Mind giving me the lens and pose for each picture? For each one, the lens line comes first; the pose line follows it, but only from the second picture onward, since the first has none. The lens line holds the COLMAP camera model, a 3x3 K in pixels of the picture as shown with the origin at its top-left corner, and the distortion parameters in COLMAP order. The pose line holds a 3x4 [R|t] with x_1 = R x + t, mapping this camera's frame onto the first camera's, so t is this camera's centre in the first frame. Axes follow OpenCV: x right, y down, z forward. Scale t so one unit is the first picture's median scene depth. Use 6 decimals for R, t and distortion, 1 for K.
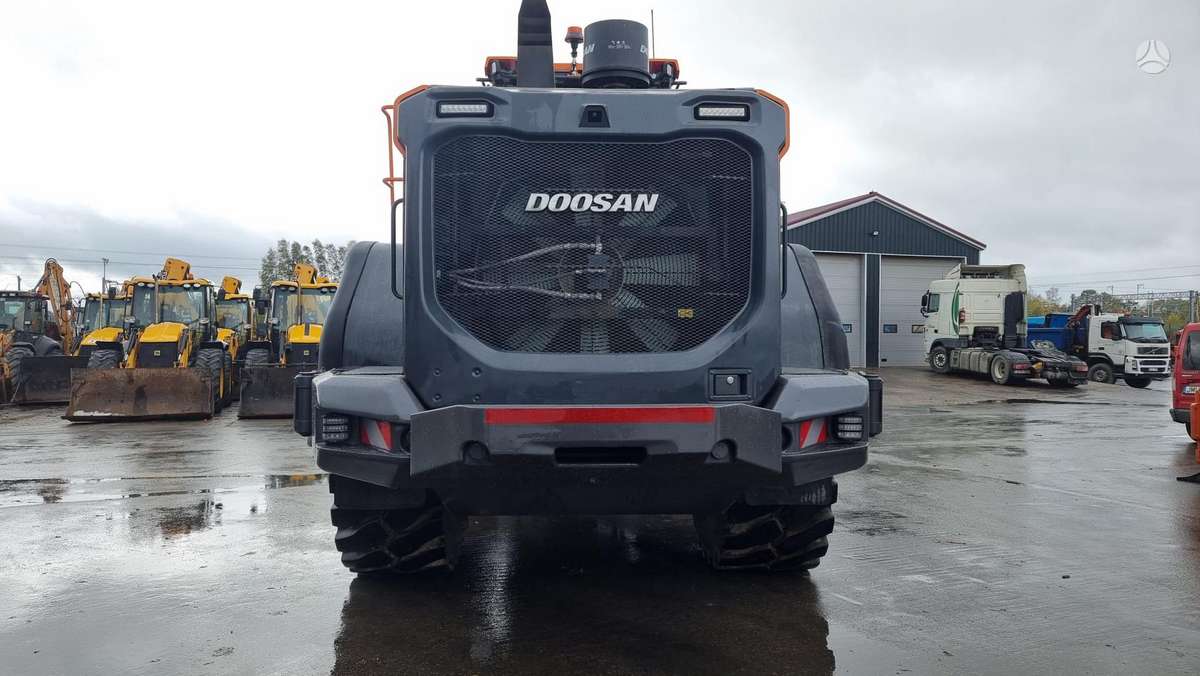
lens RADIAL K [[841.6, 0, 586.0], [0, 841.6, 335.8], [0, 0, 1]] dist [0.081123, -0.070064]
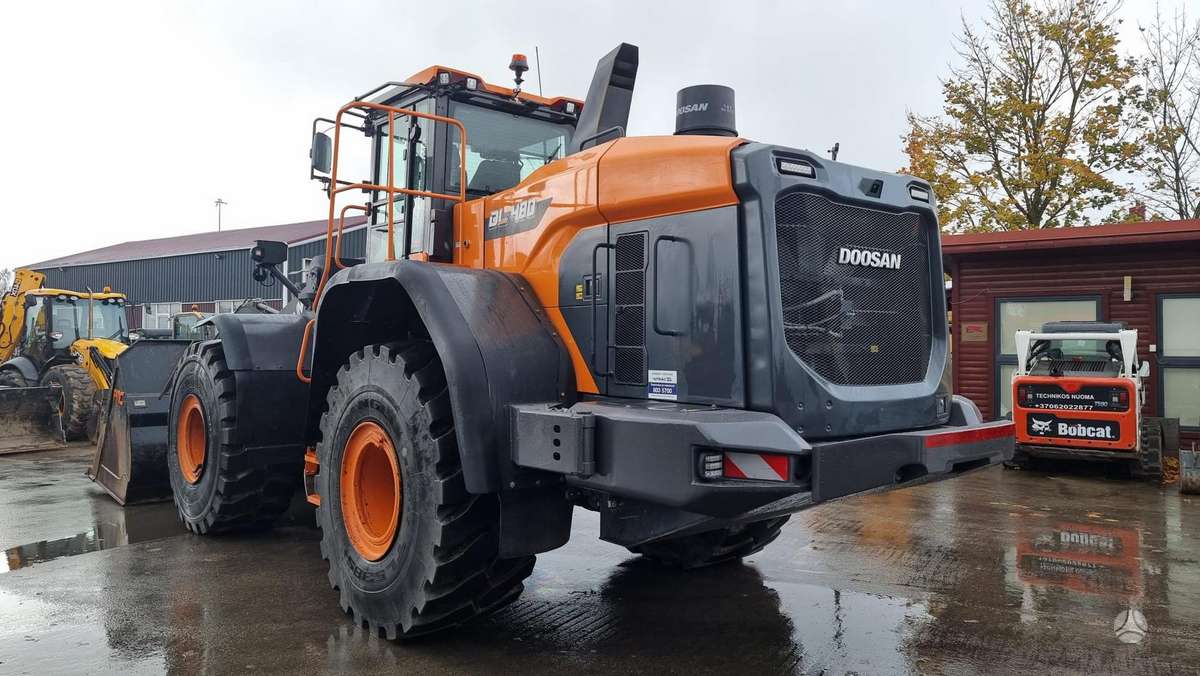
lens RADIAL K [[839.0, 0, 595.5], [0, 839.0, 320.1], [0, 0, 1]] dist [0.082165, -0.068063]
pose [[0.792192, 0.016072, 0.610061, -1.036320], [0.001615, 0.999594, -0.028432, -0.036731], [-0.610270, 0.023509, 0.791845, 0.286377]]
